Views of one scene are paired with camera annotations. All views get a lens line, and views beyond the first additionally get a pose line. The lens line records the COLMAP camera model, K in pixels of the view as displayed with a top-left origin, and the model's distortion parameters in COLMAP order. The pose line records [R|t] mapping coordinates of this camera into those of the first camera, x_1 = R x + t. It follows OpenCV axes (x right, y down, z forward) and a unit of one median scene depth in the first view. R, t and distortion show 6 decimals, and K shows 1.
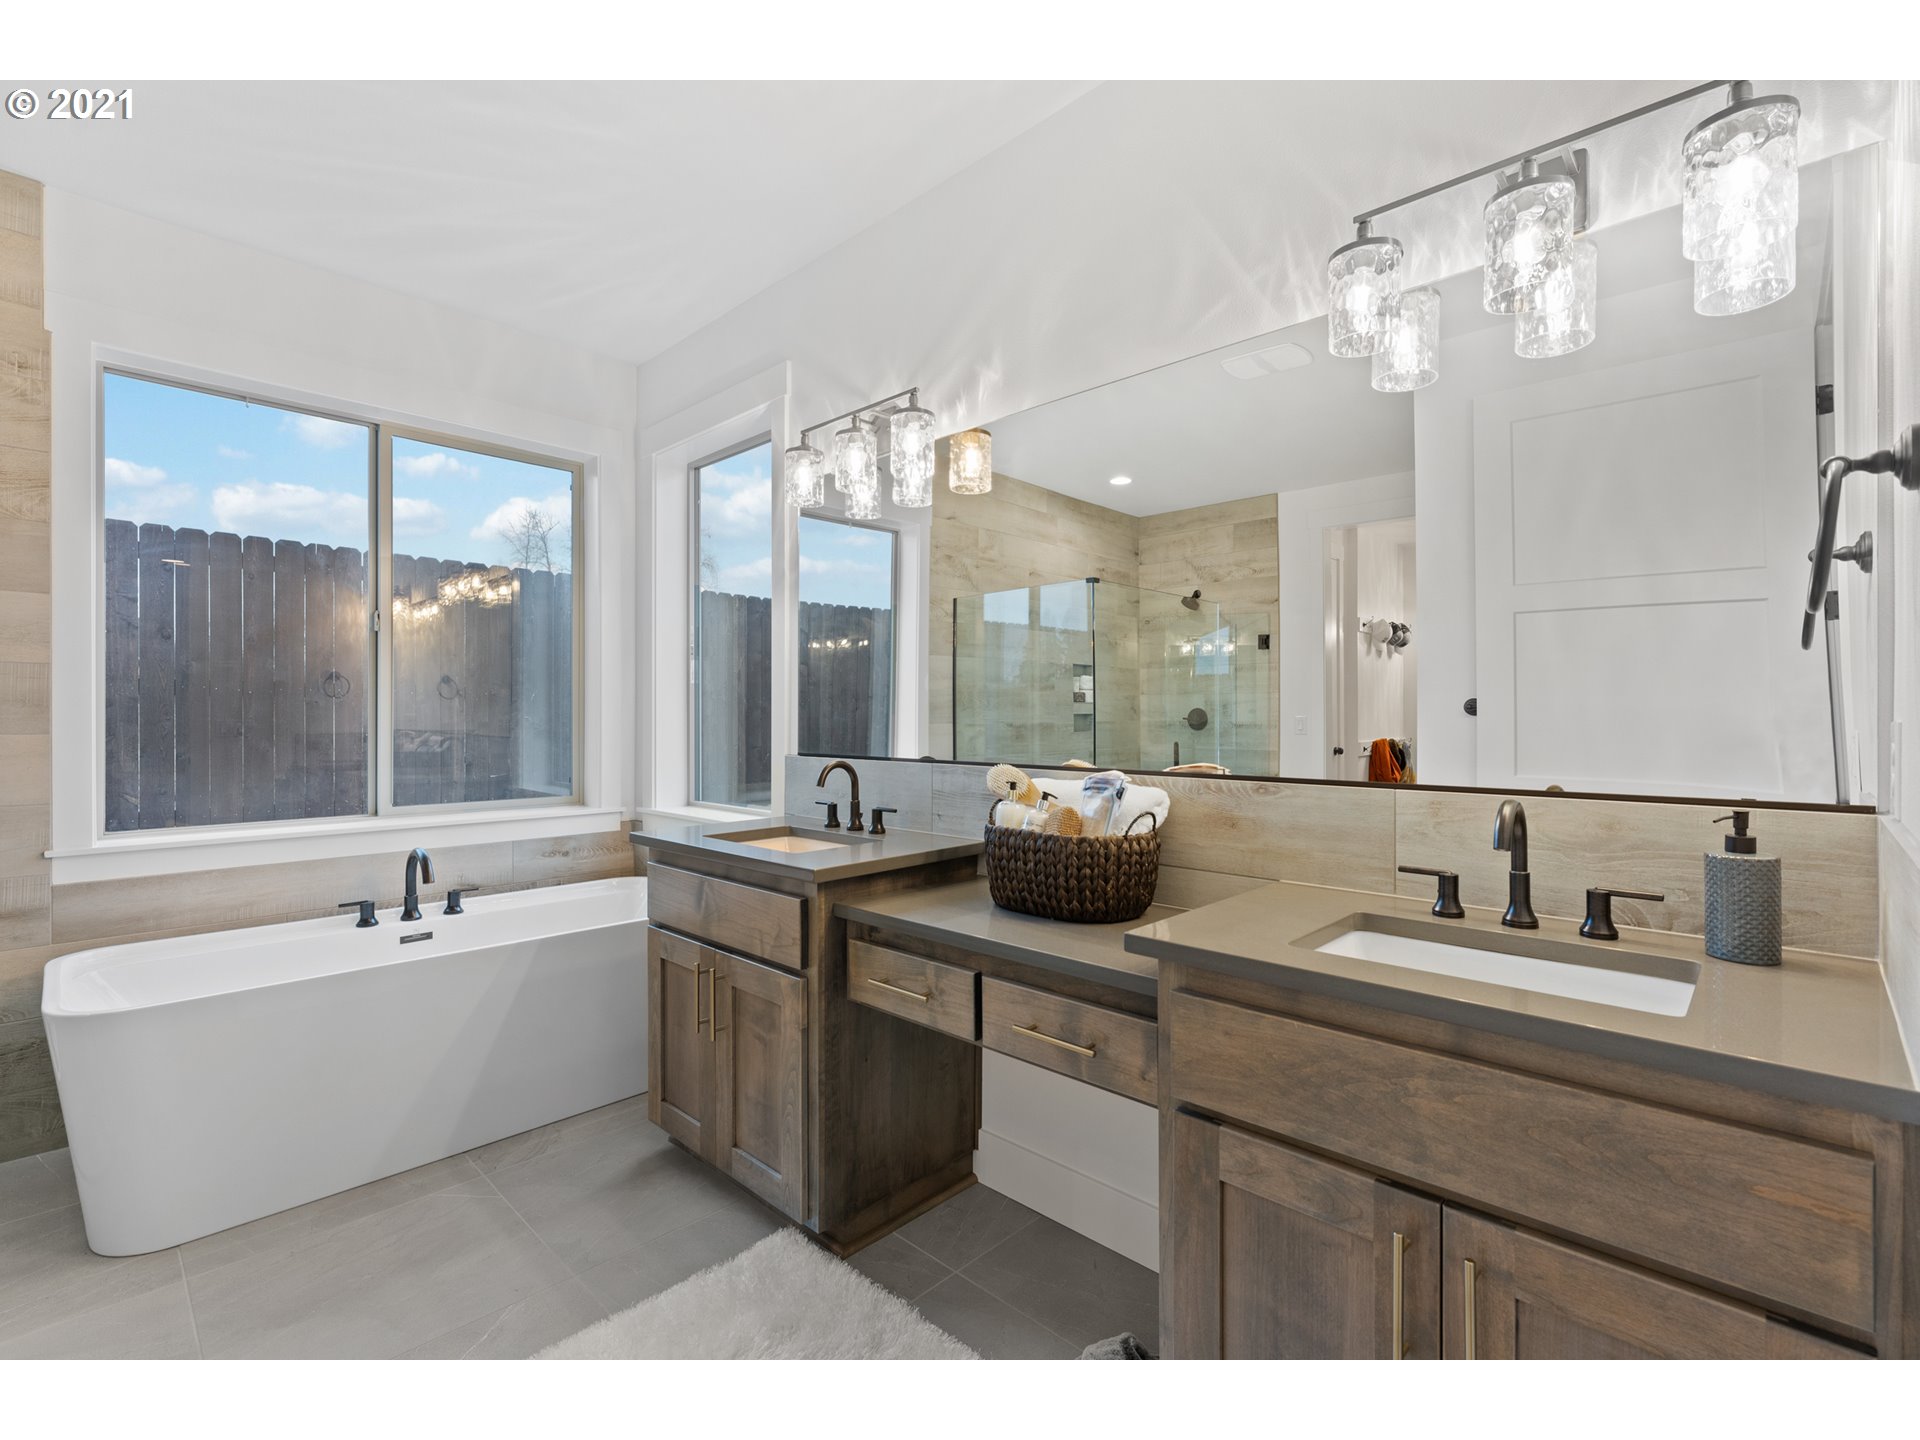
lens RADIAL K [[867.2, 0, 965.3], [0, 867.2, 720.1], [0, 0, 1]] dist [0.002447, -0.000858]
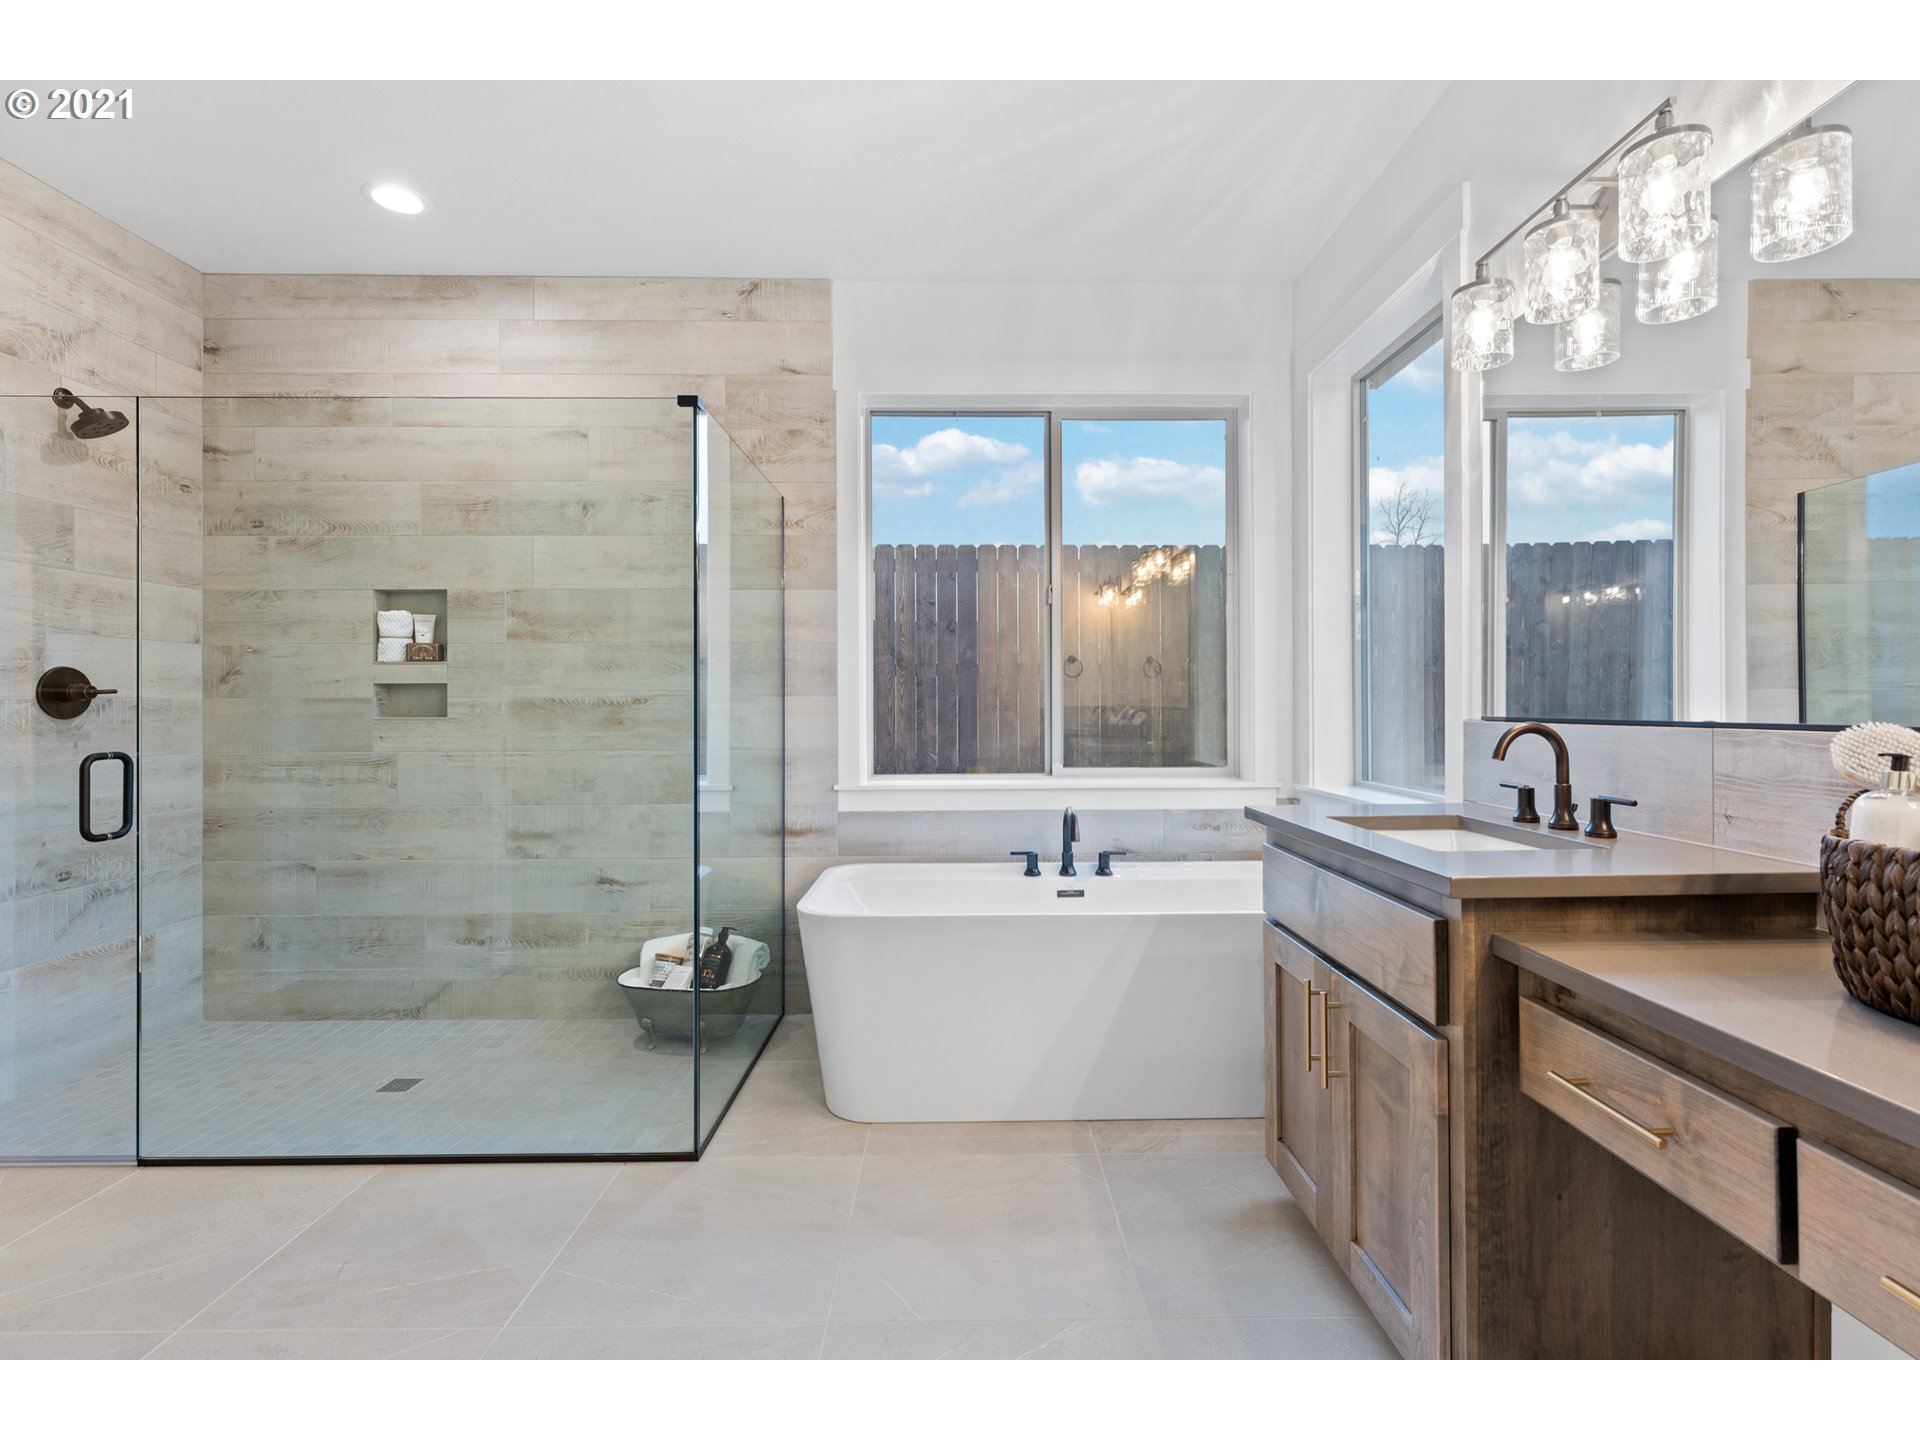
lens RADIAL K [[867.2, 0, 978.7], [0, 867.2, 706.4], [0, 0, 1]] dist [0.002447, -0.000858]
pose [[0.704355, -0.003785, -0.709838, 0.031170], [0.001815, 0.999992, -0.003532, 0.037771], [0.709845, 0.001199, 0.704357, 0.237760]]
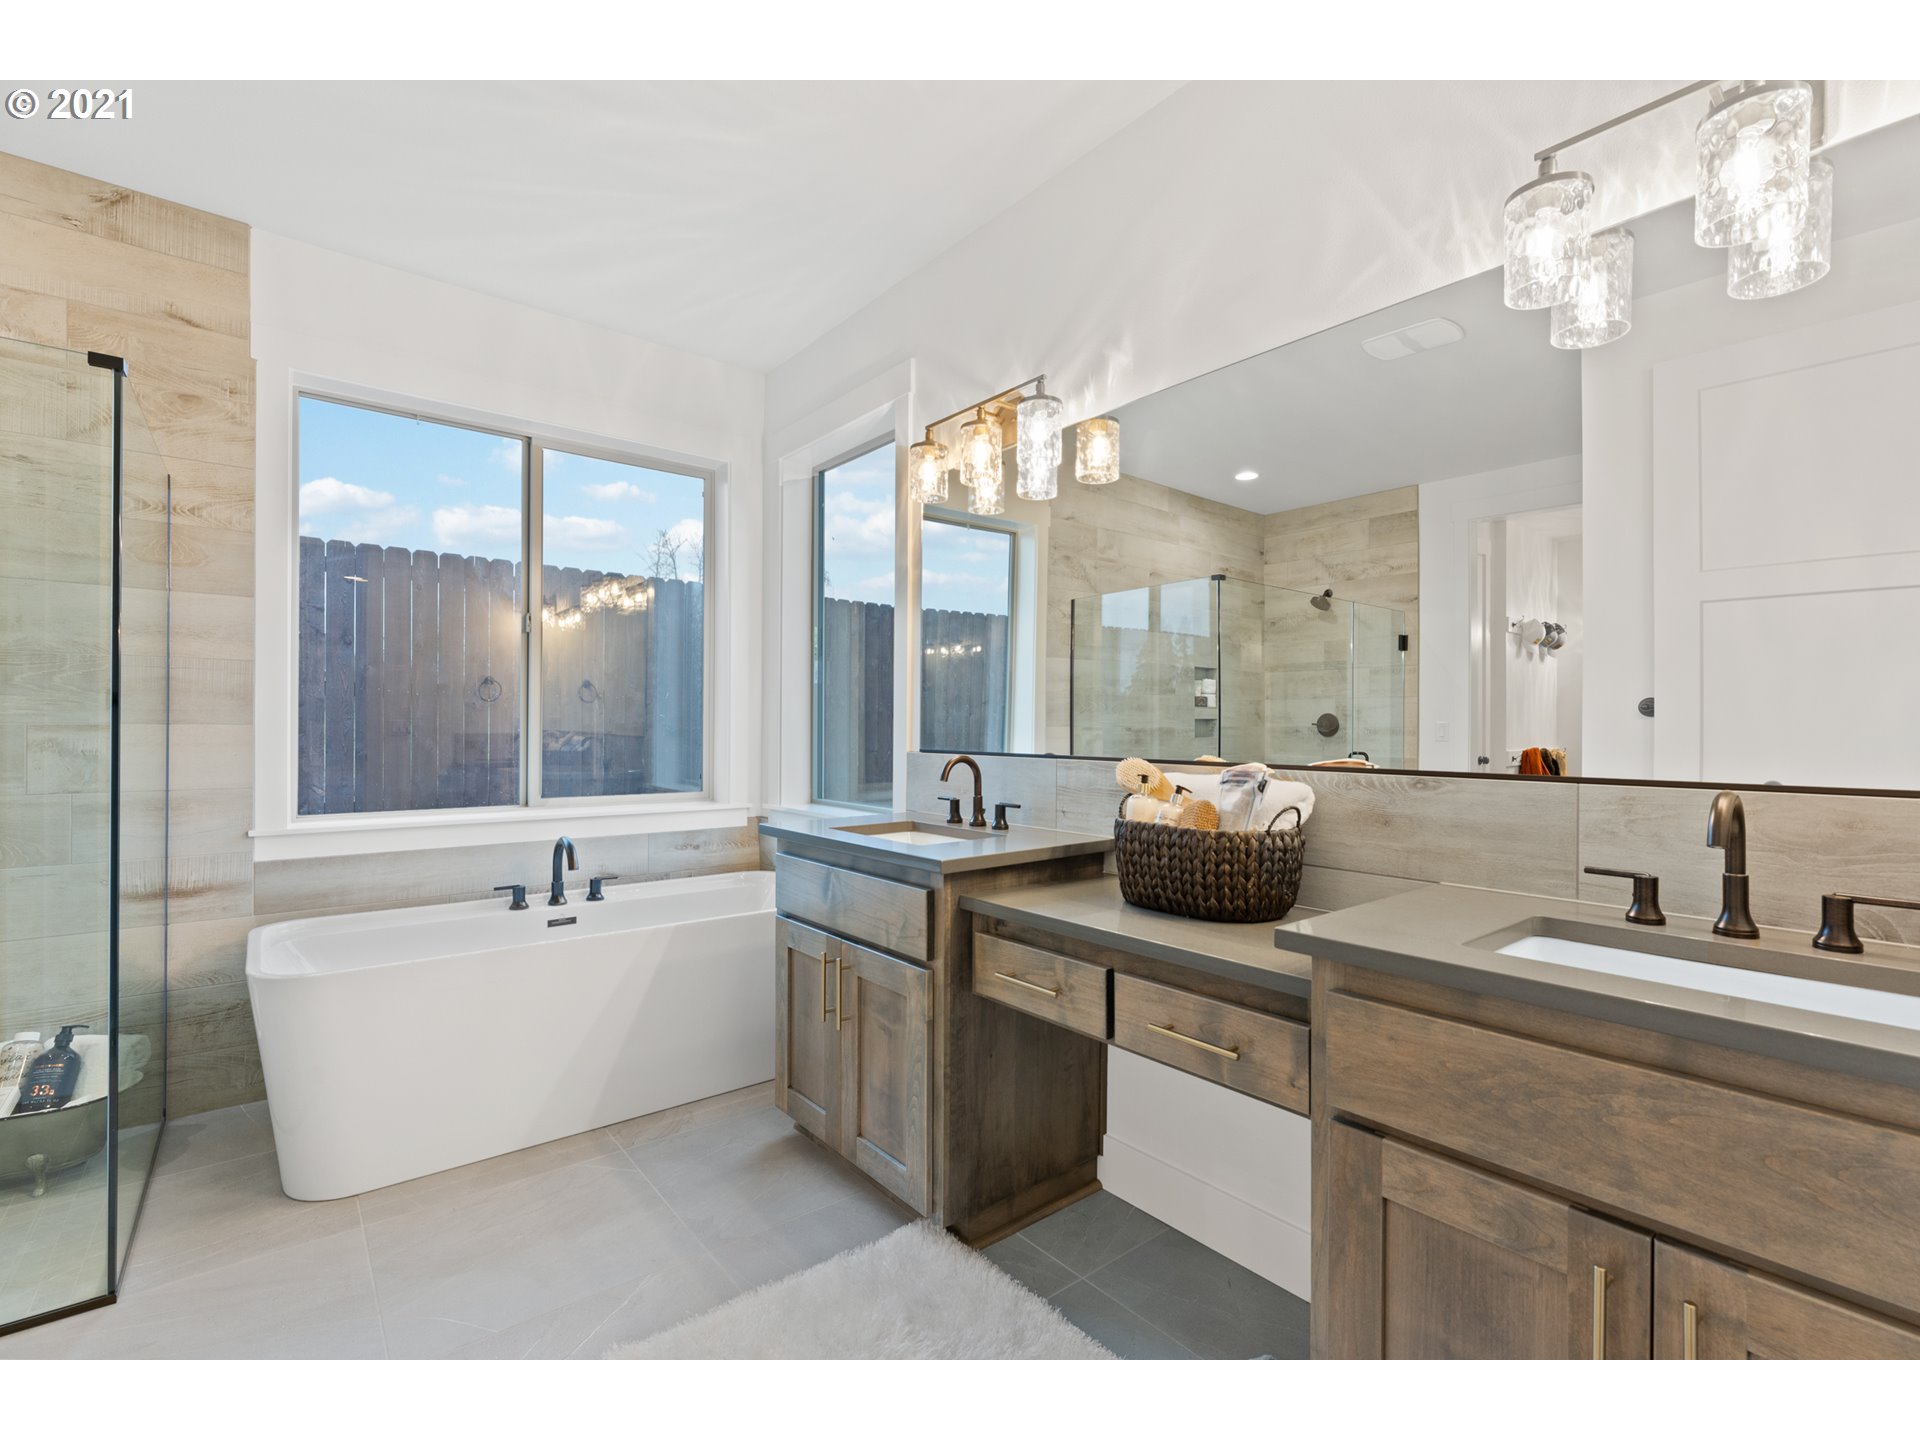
lens RADIAL K [[867.2, 0, 969.3], [0, 867.2, 731.7], [0, 0, 1]] dist [0.002447, -0.000858]
pose [[0.992711, 0.005705, -0.120387, -0.019342], [-0.005666, 0.999984, 0.000663, 0.019910], [0.120389, 0.000024, 0.992727, 0.015629]]
